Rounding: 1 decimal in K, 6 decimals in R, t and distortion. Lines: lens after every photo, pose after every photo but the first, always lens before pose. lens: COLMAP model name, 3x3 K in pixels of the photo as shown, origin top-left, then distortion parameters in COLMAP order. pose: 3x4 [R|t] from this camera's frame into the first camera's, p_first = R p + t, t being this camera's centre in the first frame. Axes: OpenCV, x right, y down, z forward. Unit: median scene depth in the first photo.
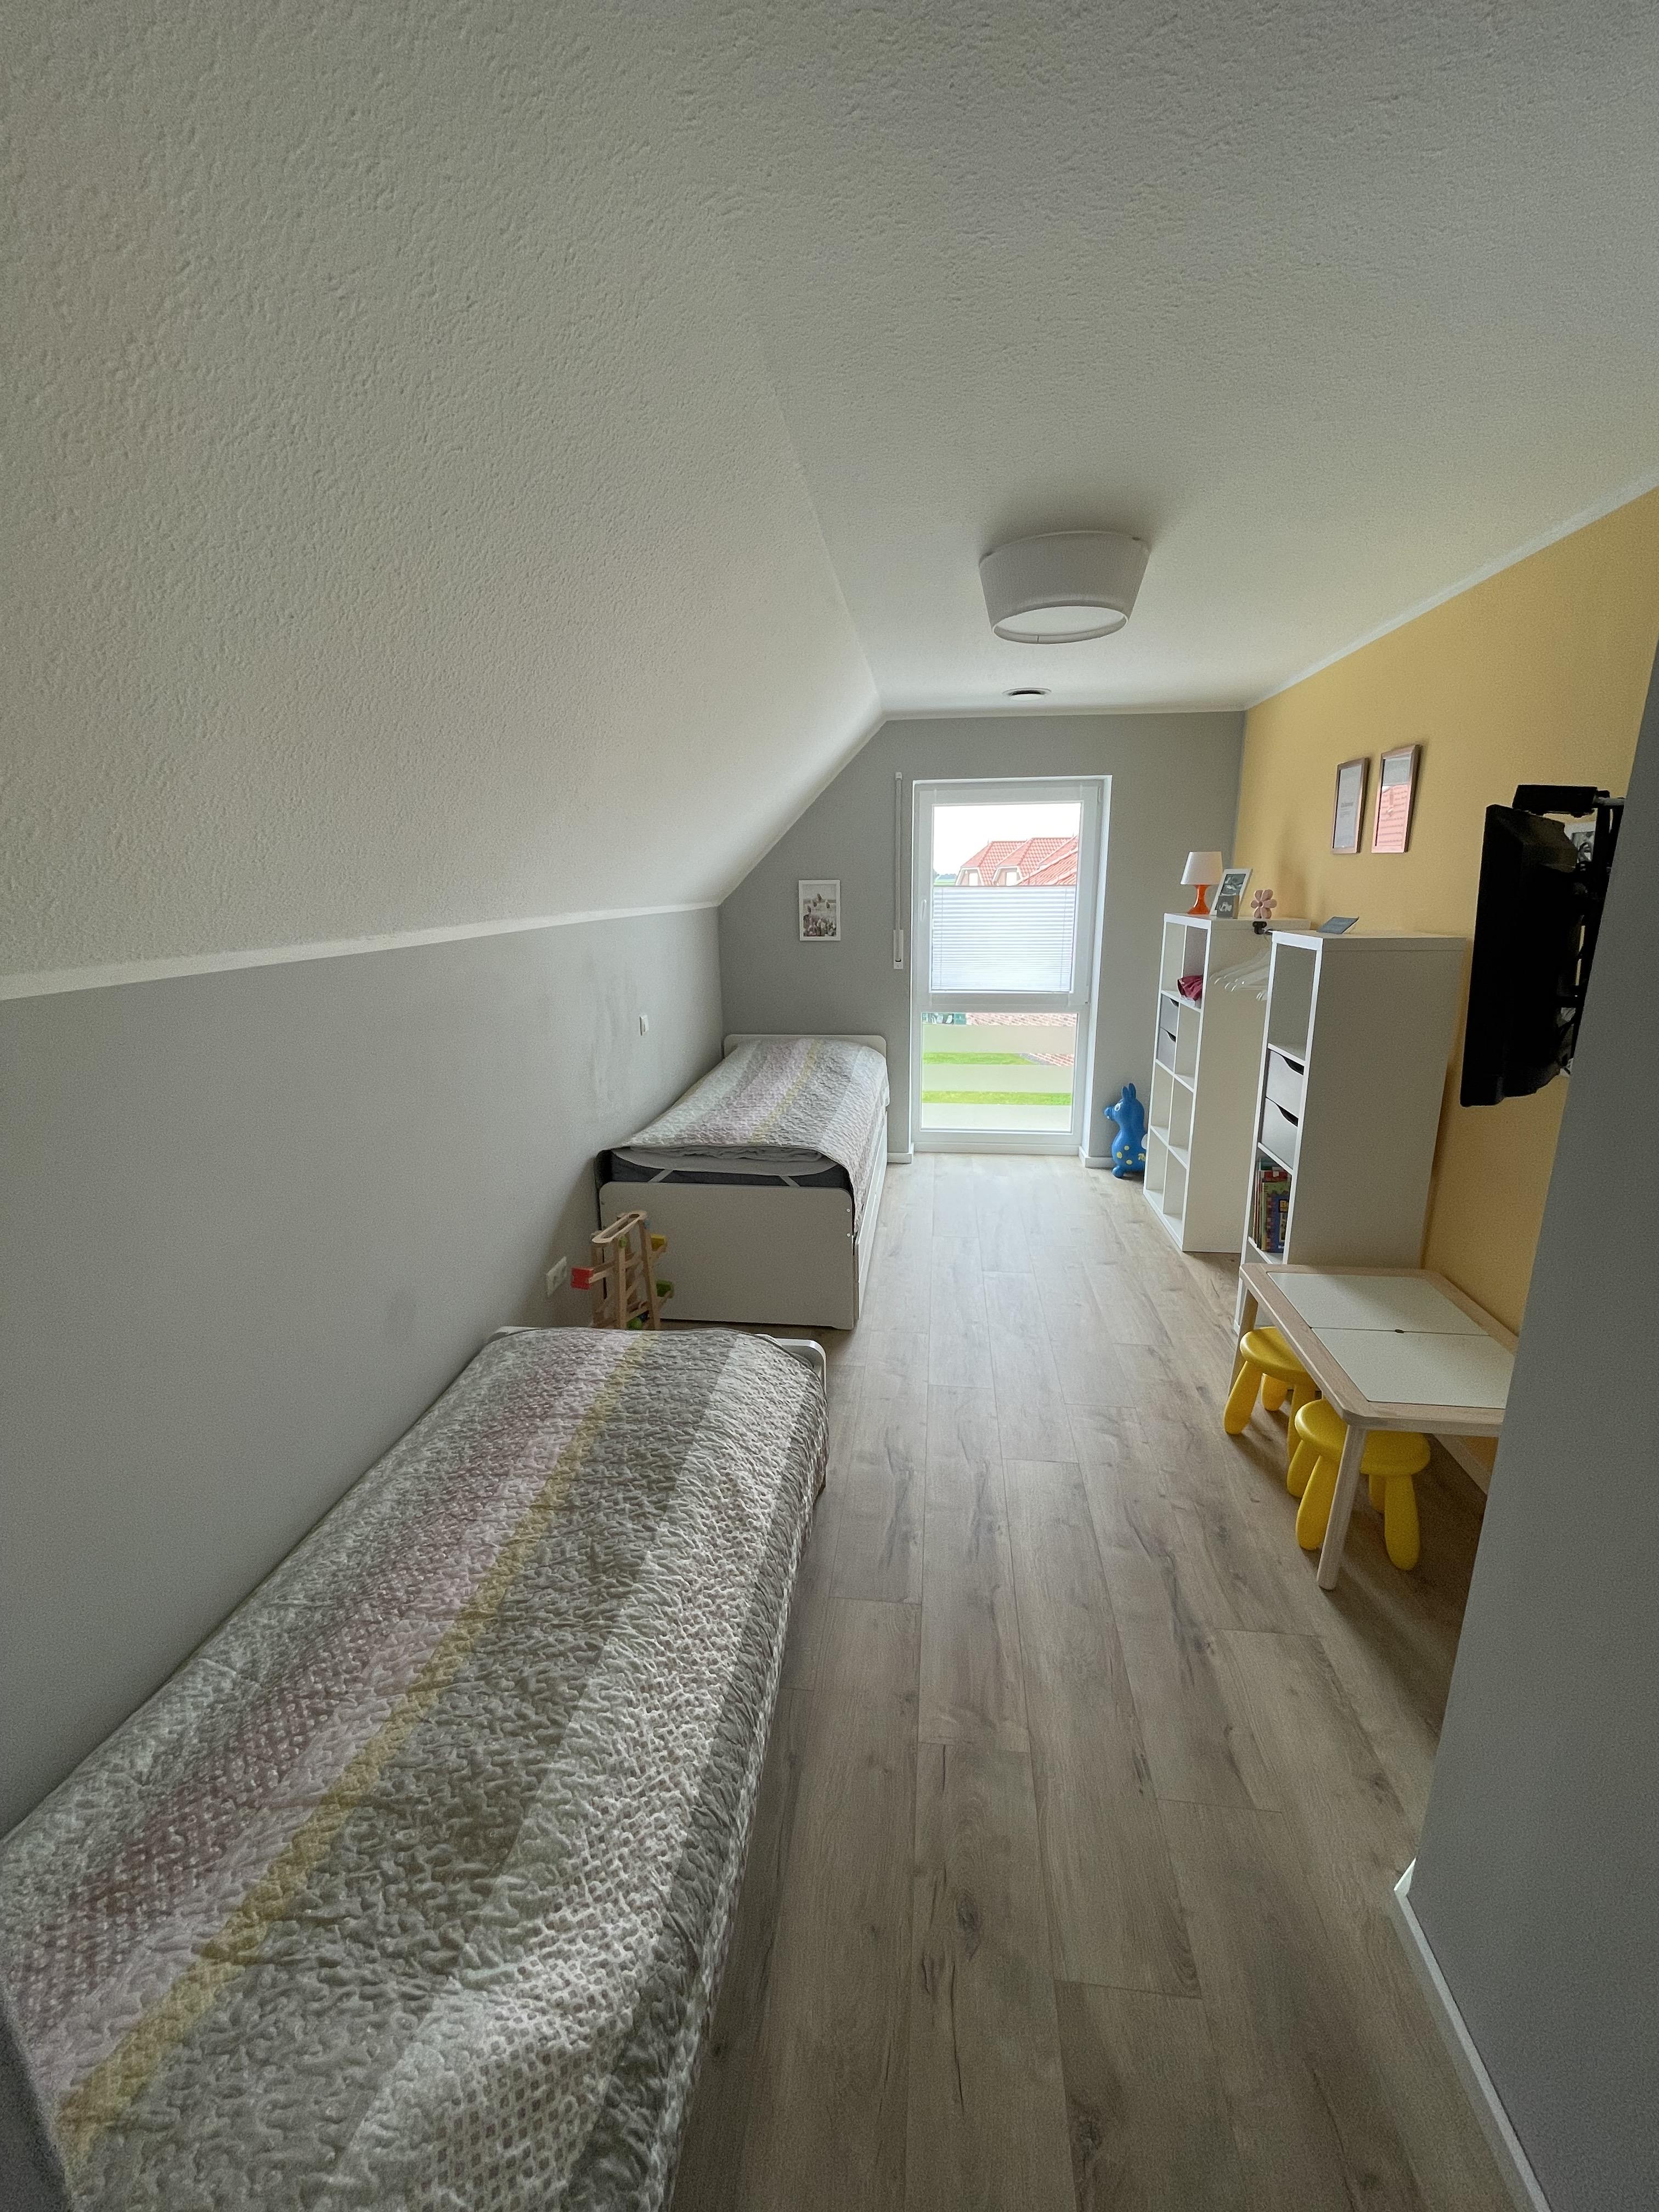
lens RADIAL K [[891.2, 0, 833.3], [0, 891.2, 1102.6], [0, 0, 1]] dist [-0.009785, 0.000070]
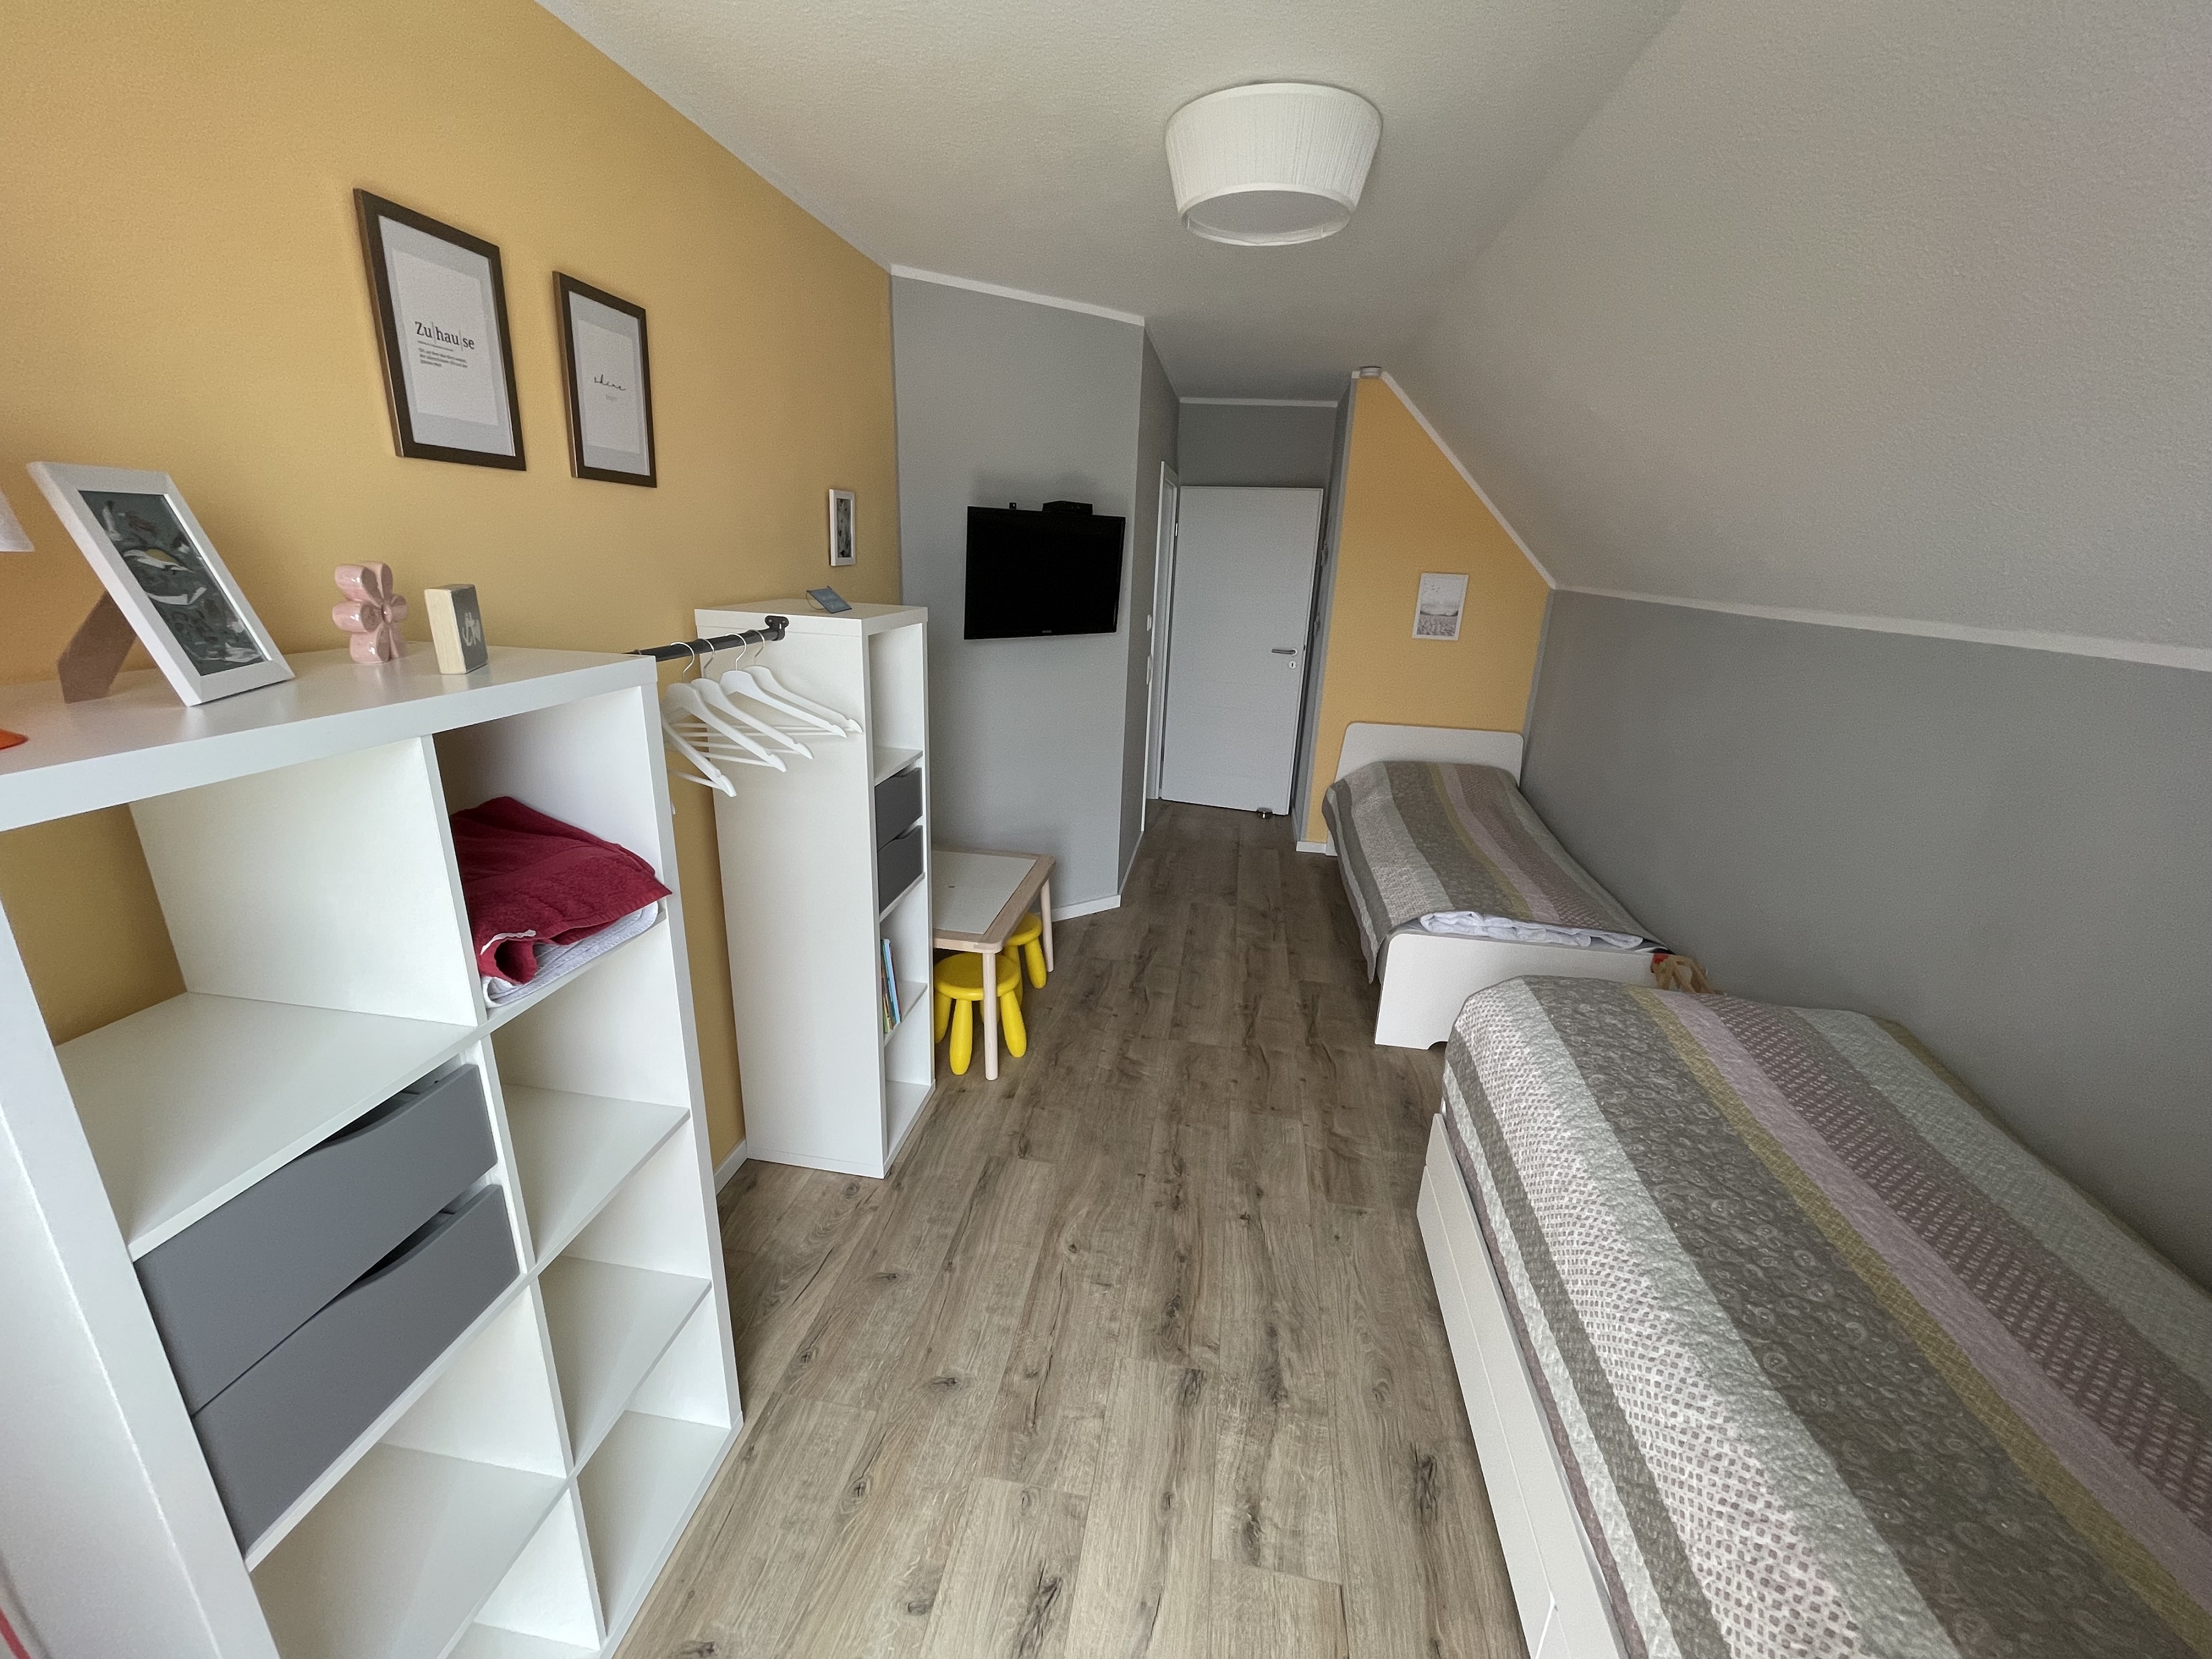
lens RADIAL K [[891.2, 0, 1102.7], [0, 891.2, 829.1], [0, 0, 1]] dist [-0.009785, 0.000070]
pose [[-0.998827, -0.039226, 0.028401, 0.430015], [-0.018090, 0.846211, 0.532541, -0.600808], [-0.044923, 0.531402, -0.845928, 2.359044]]
